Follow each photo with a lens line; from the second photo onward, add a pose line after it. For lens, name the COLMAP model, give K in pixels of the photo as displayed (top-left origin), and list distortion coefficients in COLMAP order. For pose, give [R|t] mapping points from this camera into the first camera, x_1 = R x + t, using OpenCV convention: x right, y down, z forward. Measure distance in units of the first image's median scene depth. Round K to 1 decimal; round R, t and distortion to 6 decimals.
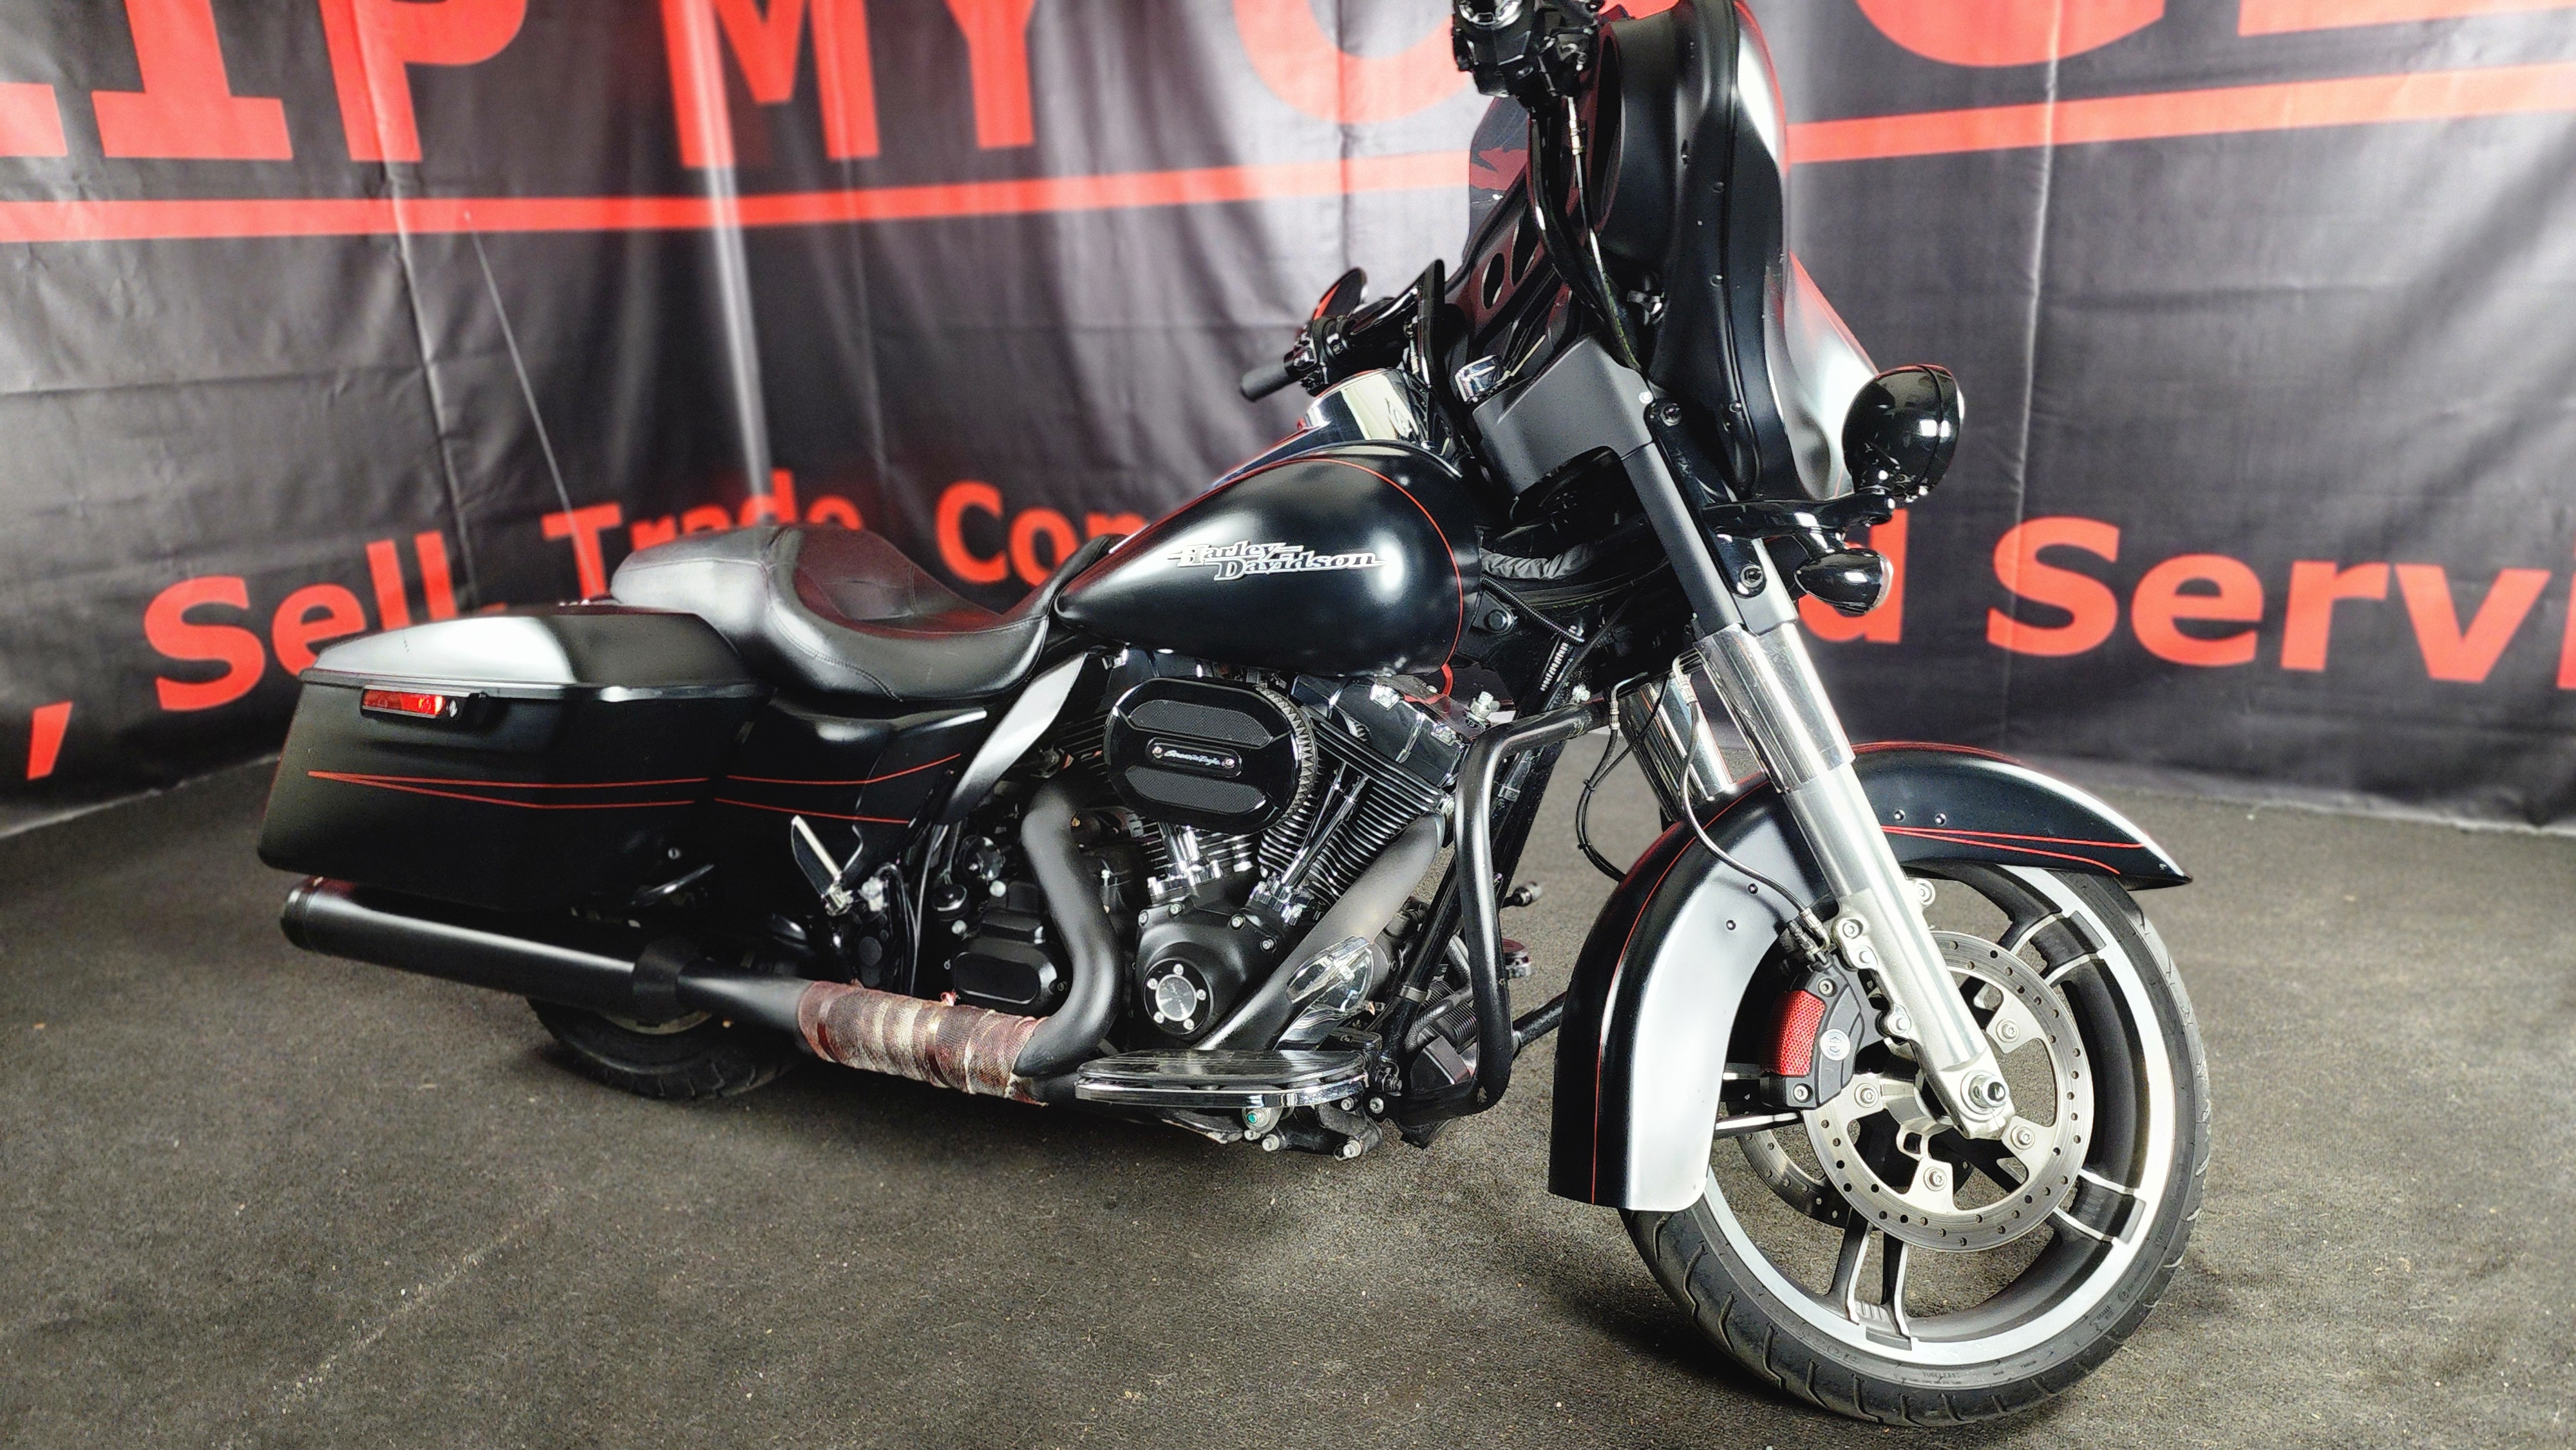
lens RADIAL K [[1692.5, 0, 1283.5], [0, 1692.5, 793.3], [0, 0, 1]] dist [0.075329, -0.073504]
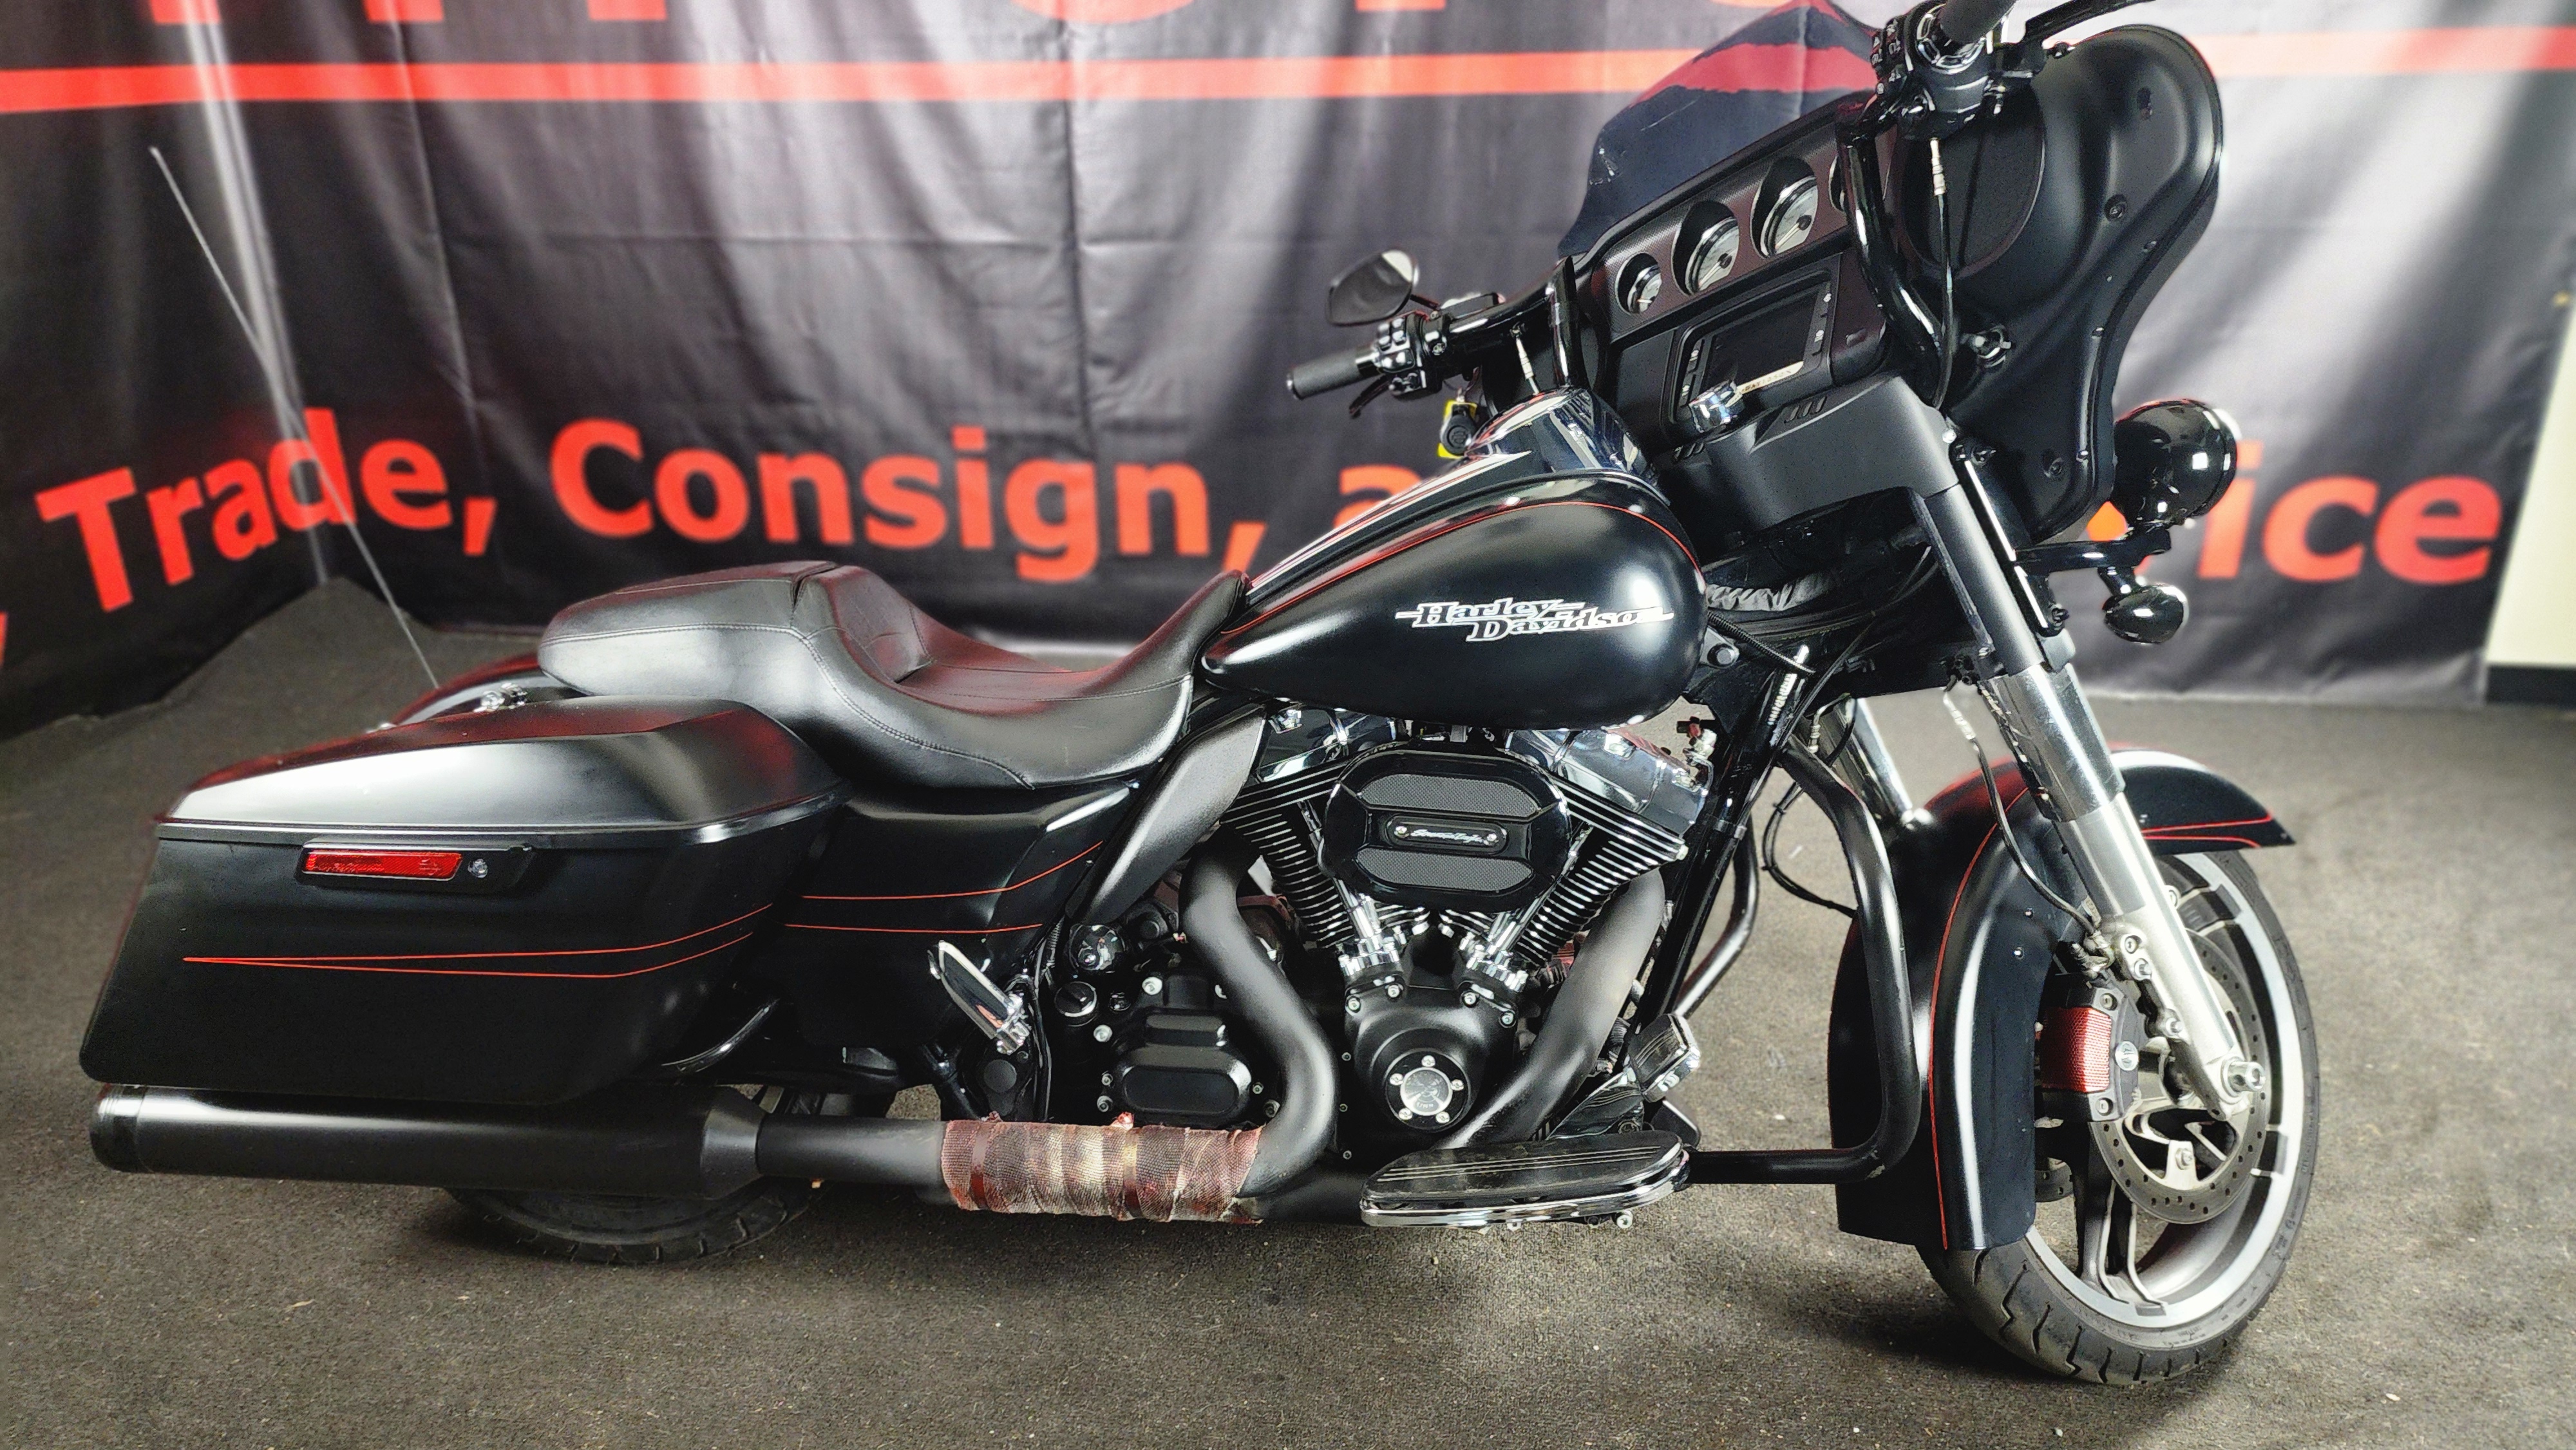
lens RADIAL K [[1692.5, 0, 1283.5], [0, 1692.5, 793.3], [0, 0, 1]] dist [0.075329, -0.073504]
pose [[0.936524, -0.110862, 0.332614, -0.377028], [0.082228, 0.991683, 0.099009, -0.121622], [-0.340825, -0.065374, 0.937851, 0.152749]]
